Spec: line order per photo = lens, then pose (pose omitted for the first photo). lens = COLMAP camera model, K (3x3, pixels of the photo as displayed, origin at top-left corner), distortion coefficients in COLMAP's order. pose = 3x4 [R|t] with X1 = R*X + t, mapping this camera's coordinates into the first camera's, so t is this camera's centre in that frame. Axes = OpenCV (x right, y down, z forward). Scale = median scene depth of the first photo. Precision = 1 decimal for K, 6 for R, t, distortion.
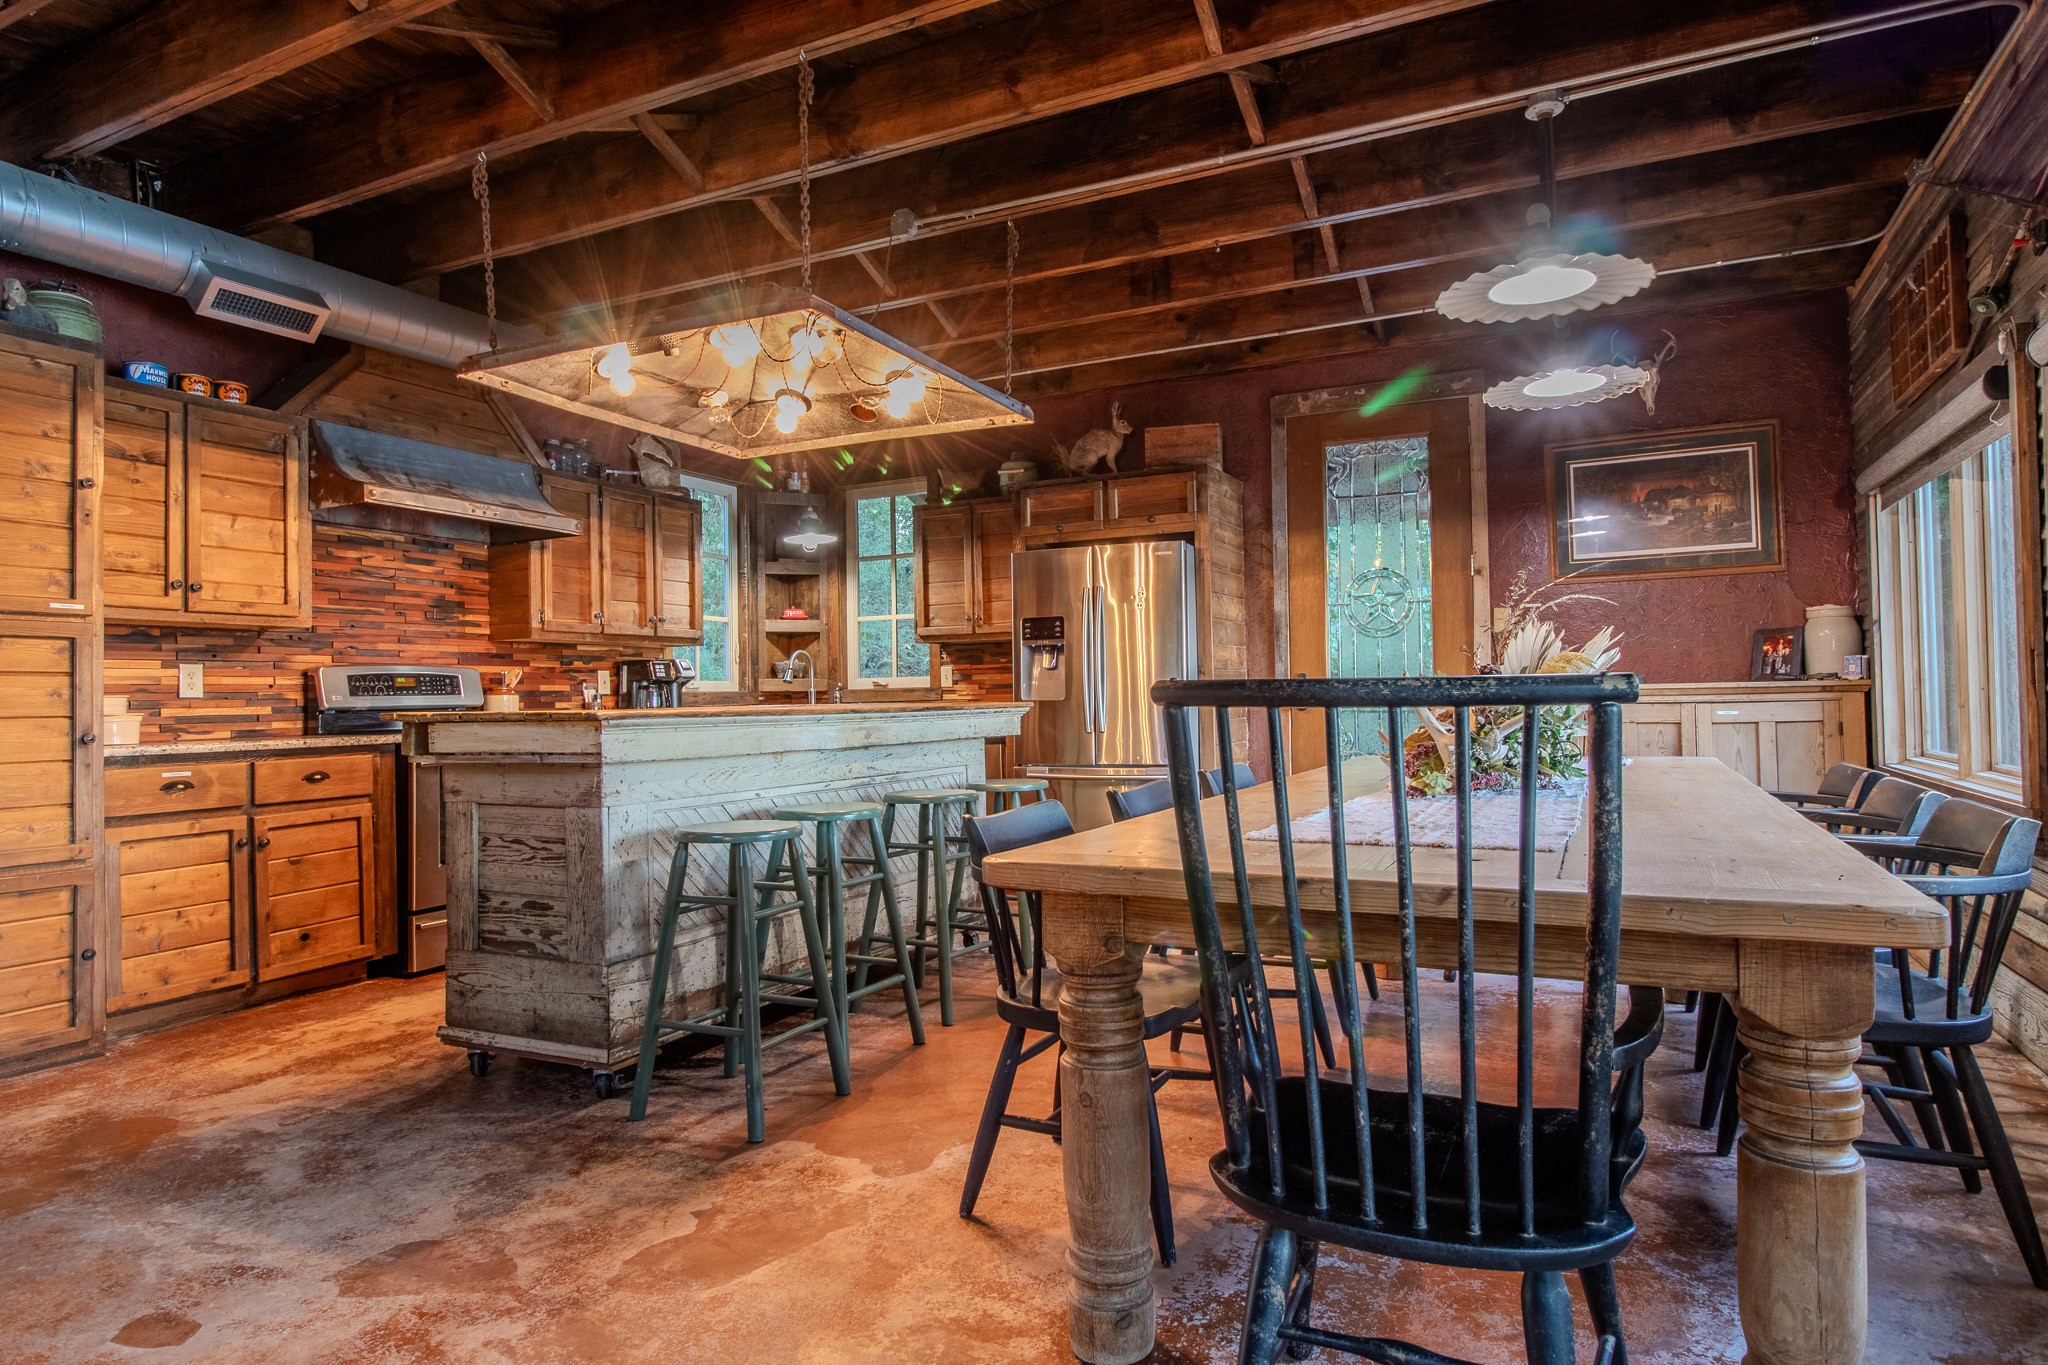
lens RADIAL K [[1173.0, 0, 1030.8], [0, 1173.0, 669.3], [0, 0, 1]] dist [0.007496, -0.013403]
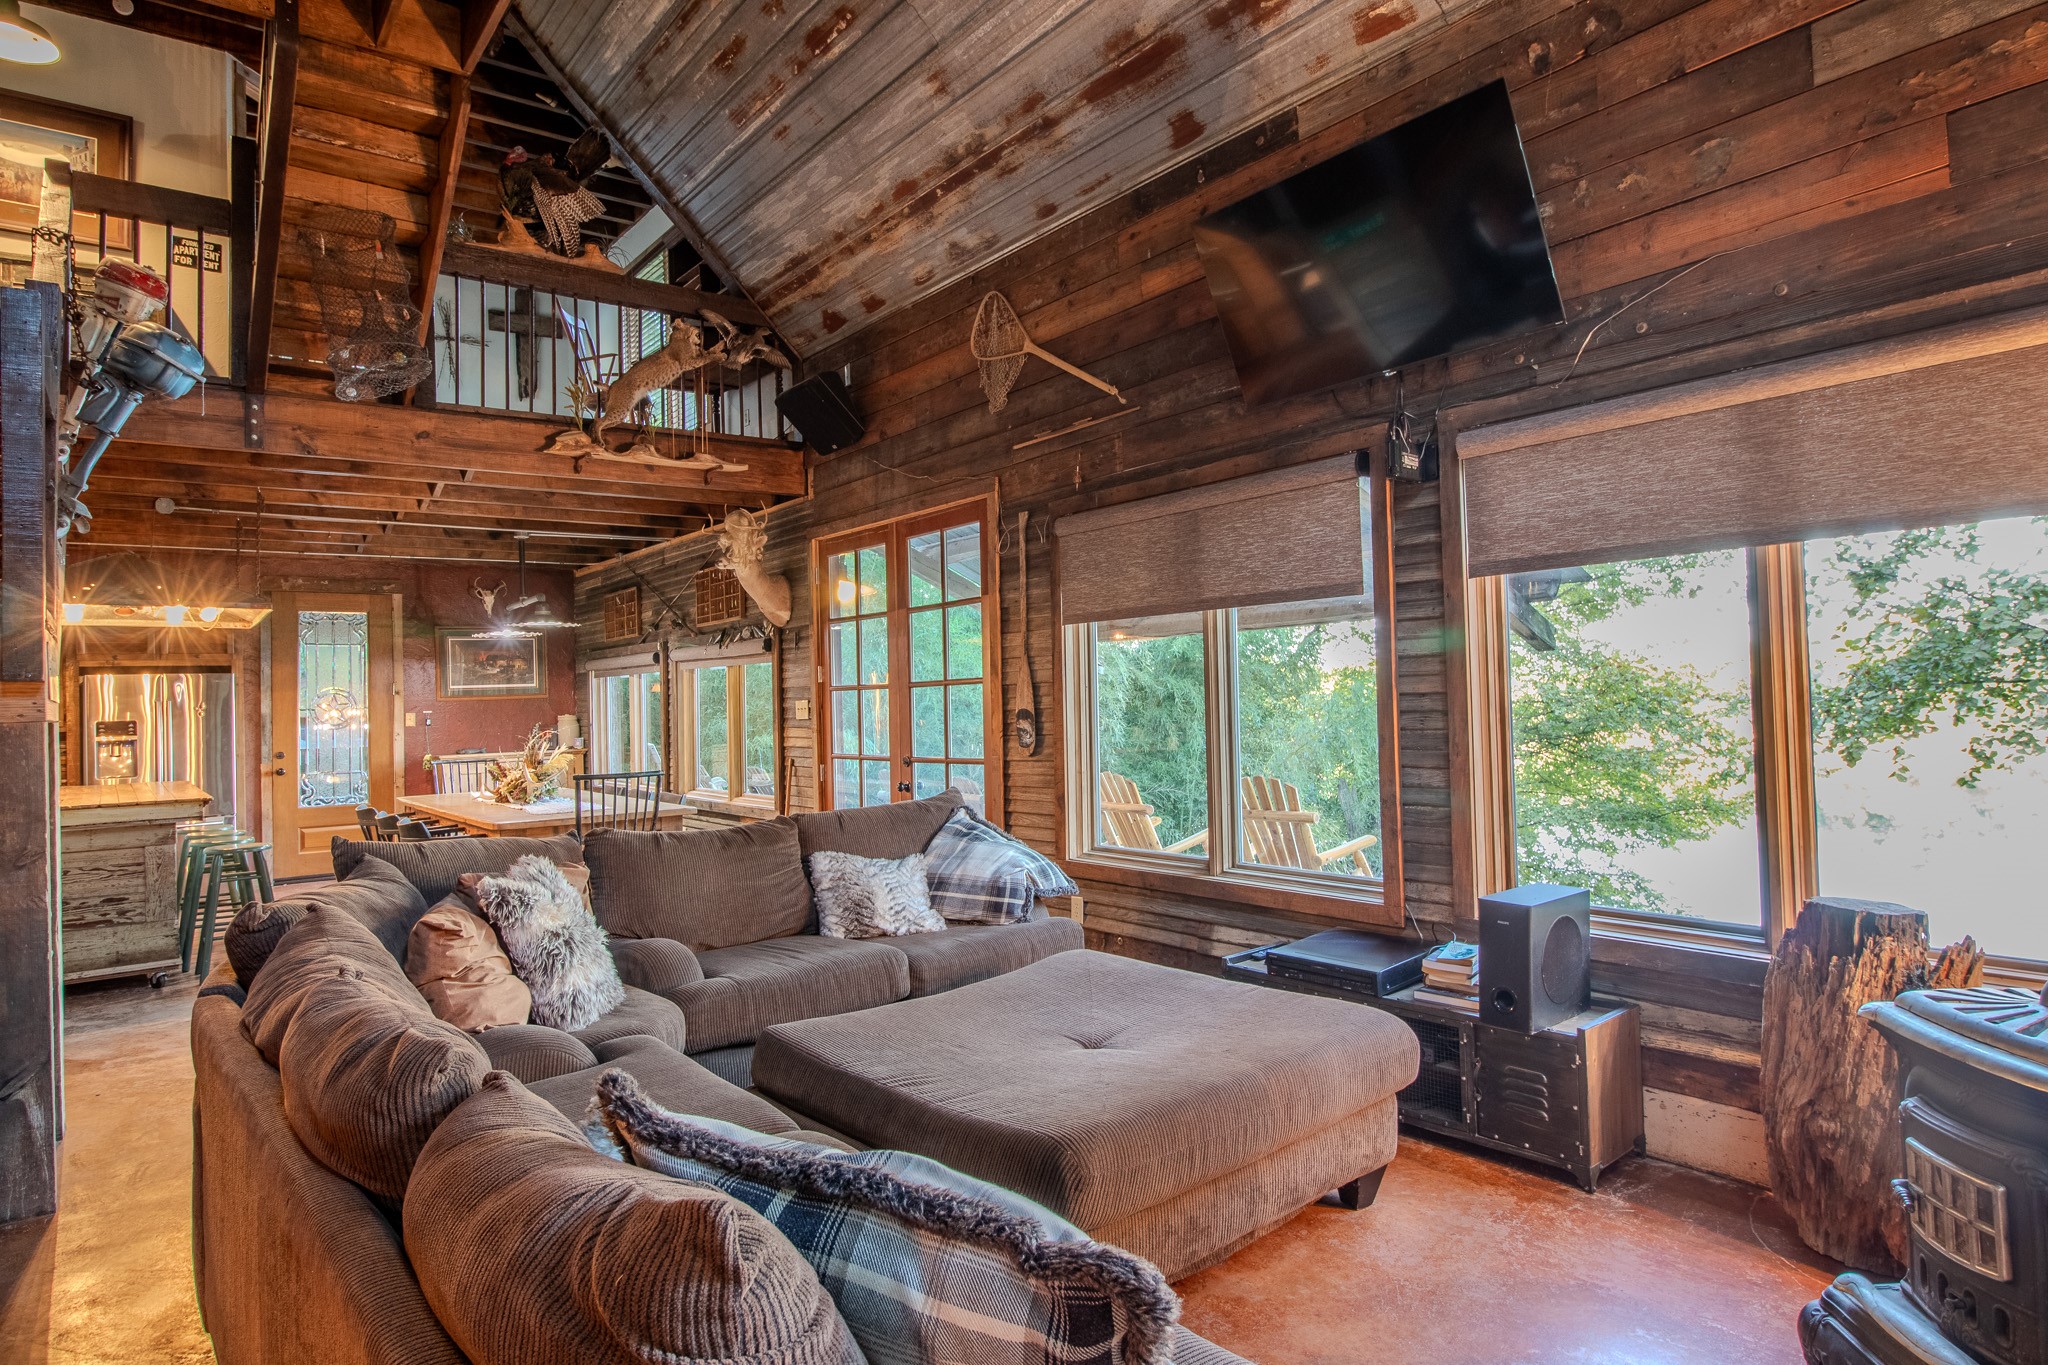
lens RADIAL K [[1173.0, 0, 1029.7], [0, 1173.0, 669.1], [0, 0, 1]] dist [0.007496, -0.013403]
pose [[0.439848, 0.024652, 0.897734, -0.977269], [0.000562, 0.999615, -0.027725, -0.083223], [-0.898072, 0.012700, 0.439665, -0.799609]]
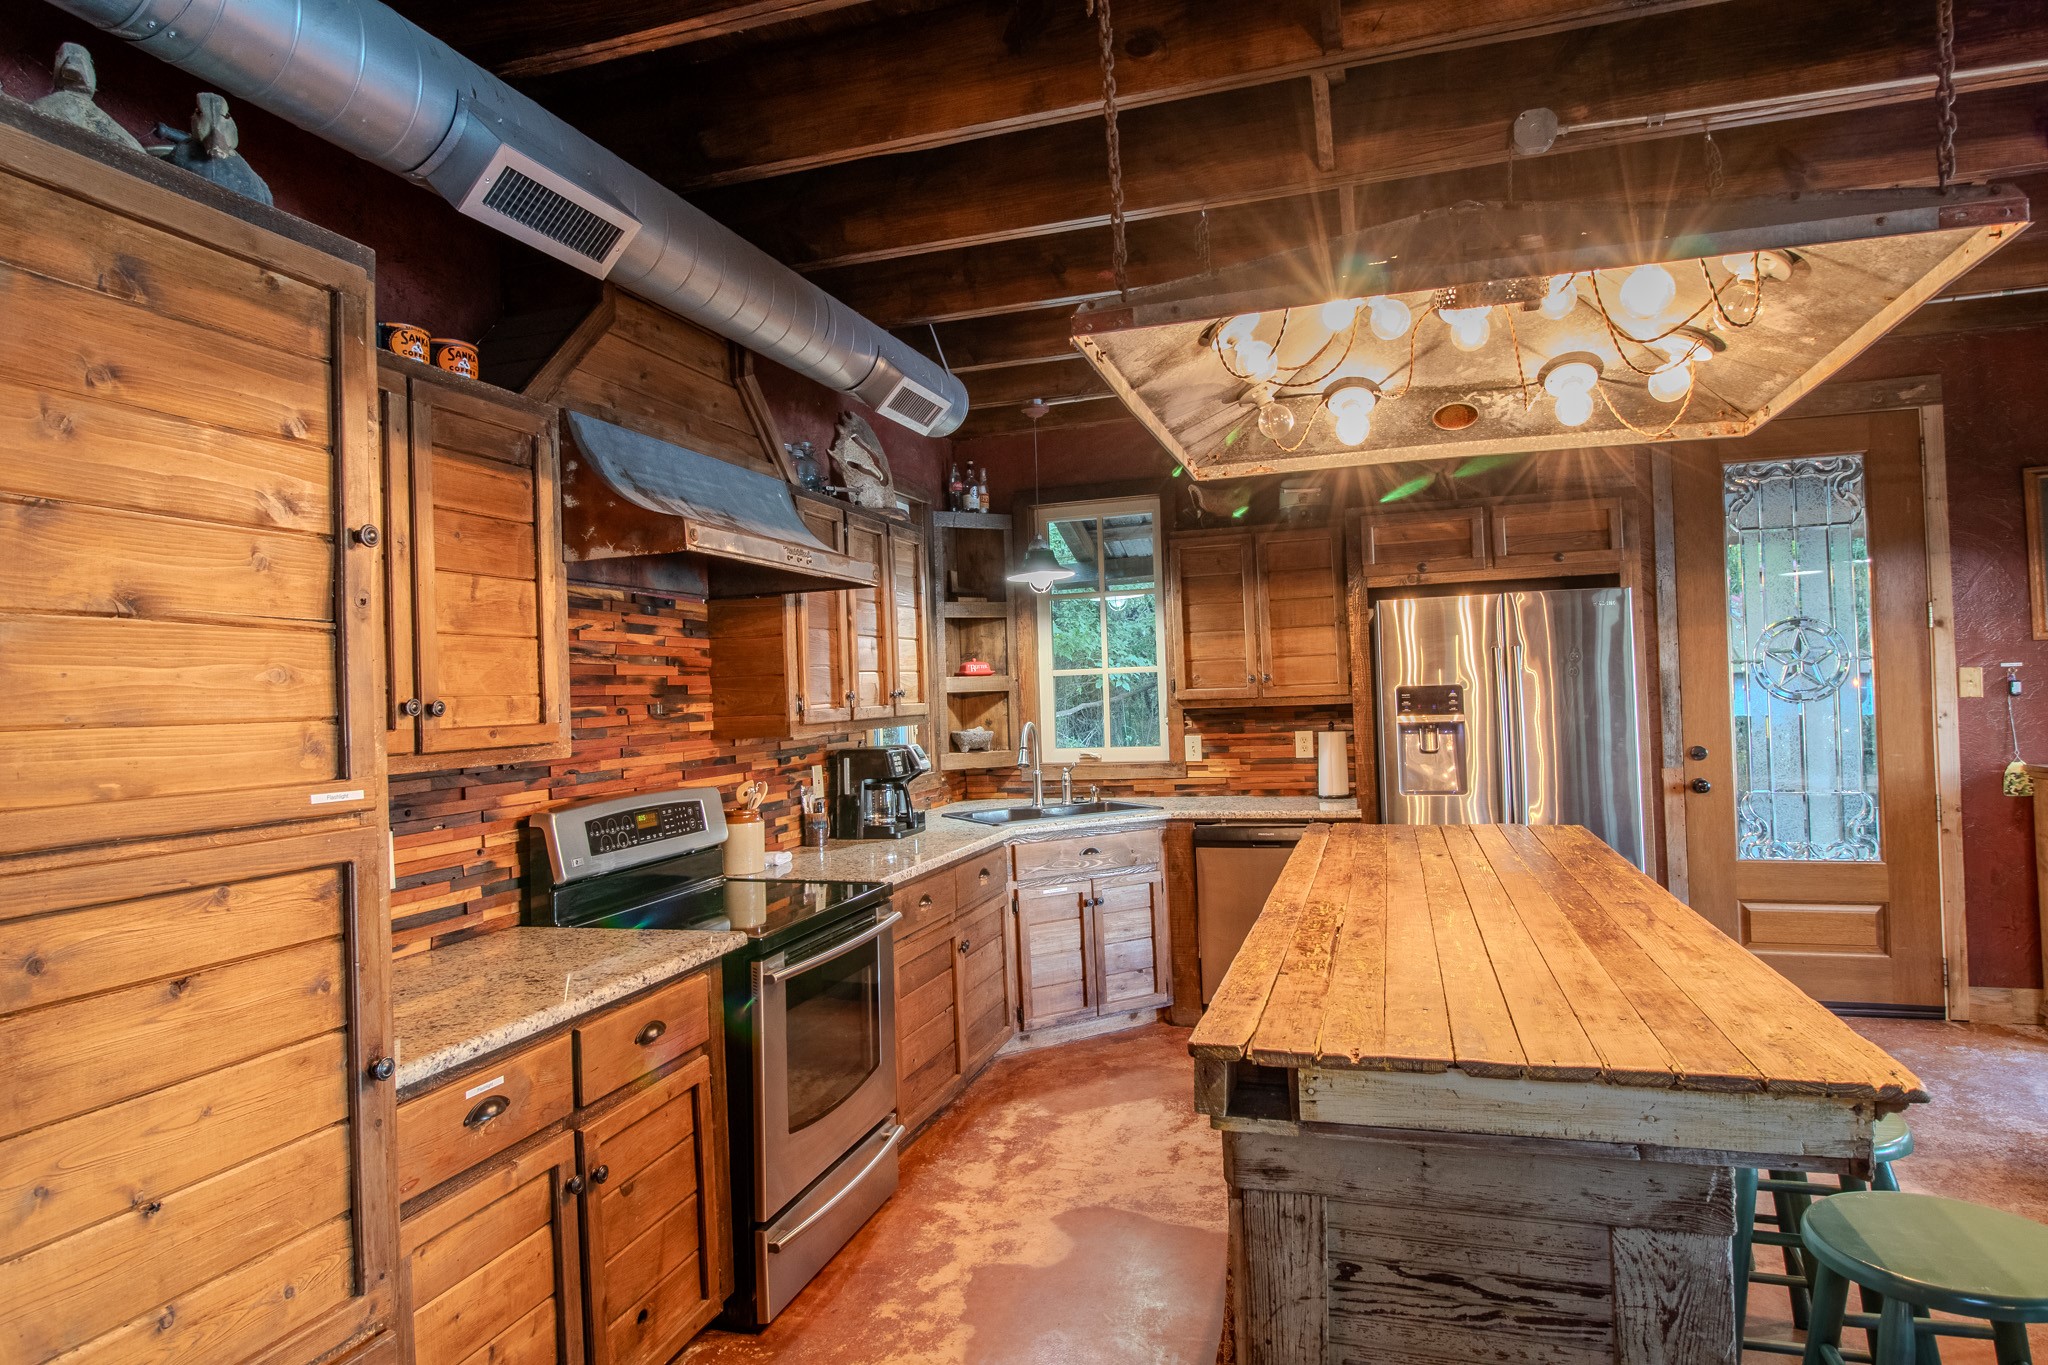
lens RADIAL K [[1173.0, 0, 1030.3], [0, 1173.0, 668.3], [0, 0, 1]] dist [0.007496, -0.013403]
pose [[0.988268, -0.013862, 0.152101, -0.444132], [0.013948, 0.999903, 0.000497, -0.073434], [-0.152093, 0.001630, 0.988365, 0.351214]]
